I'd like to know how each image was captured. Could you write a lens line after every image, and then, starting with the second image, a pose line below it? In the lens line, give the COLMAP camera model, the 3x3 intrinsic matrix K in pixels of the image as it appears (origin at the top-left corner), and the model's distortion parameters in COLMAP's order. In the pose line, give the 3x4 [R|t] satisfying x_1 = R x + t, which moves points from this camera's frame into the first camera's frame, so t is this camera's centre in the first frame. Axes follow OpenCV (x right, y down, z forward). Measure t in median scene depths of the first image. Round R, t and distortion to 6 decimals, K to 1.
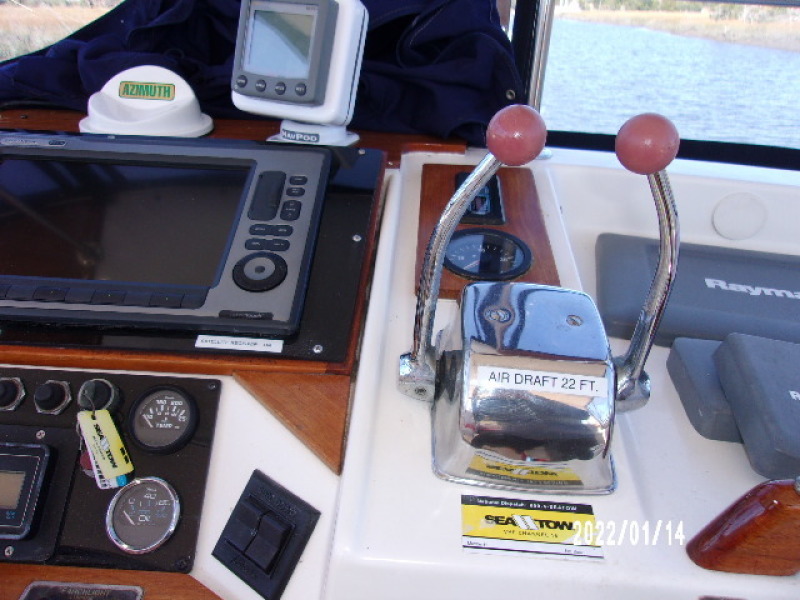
lens RADIAL K [[624.8, 0, 396.5], [0, 624.8, 300.6], [0, 0, 1]] dist [-0.008484, 0.031540]
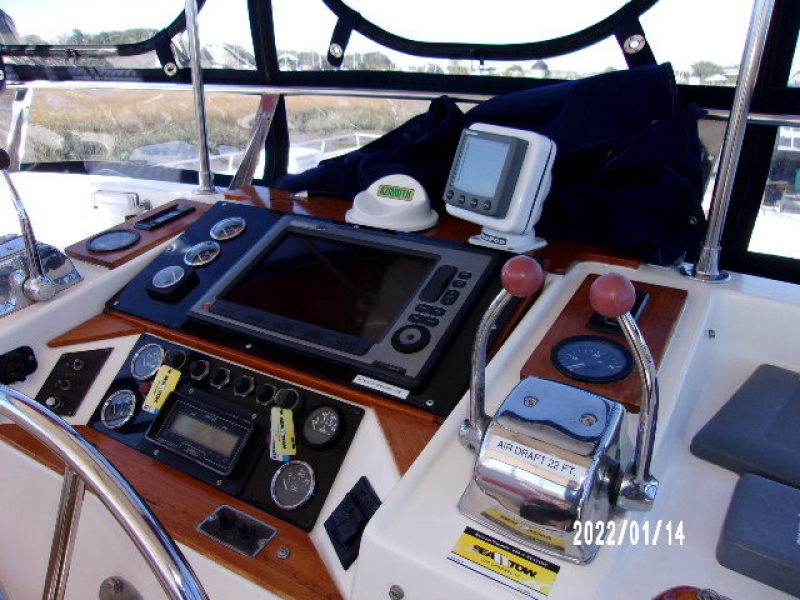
lens RADIAL K [[624.8, 0, 397.8], [0, 624.8, 307.0], [0, 0, 1]] dist [-0.008484, 0.031540]
pose [[0.879995, 0.158122, -0.447891, 0.383221], [-0.202710, 0.977799, -0.053076, -0.038742], [0.429555, 0.137498, 0.892512, -0.254775]]
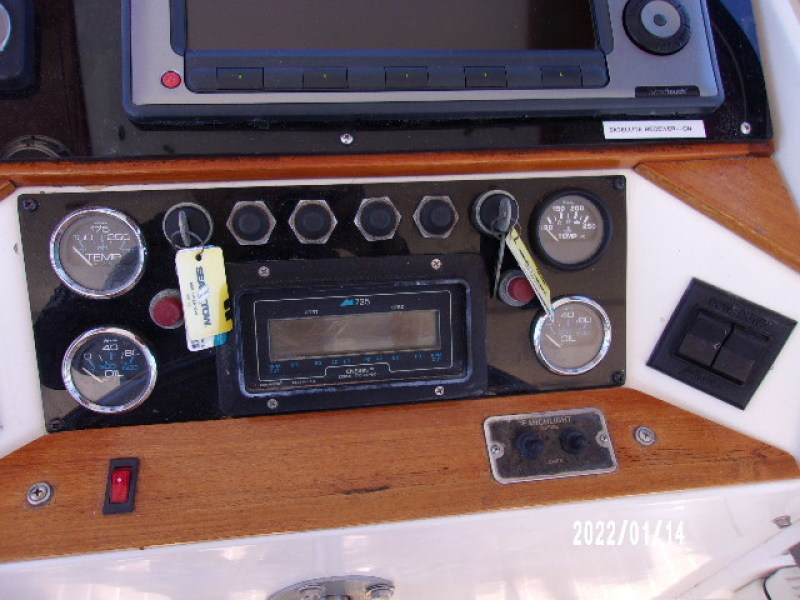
lens RADIAL K [[624.8, 0, 396.9], [0, 624.8, 300.1], [0, 0, 1]] dist [-0.008484, 0.031540]
pose [[0.983201, -0.119138, 0.138285, -0.723808], [0.041878, 0.884634, 0.464401, -0.124966], [-0.177660, -0.450809, 0.874762, 0.262159]]
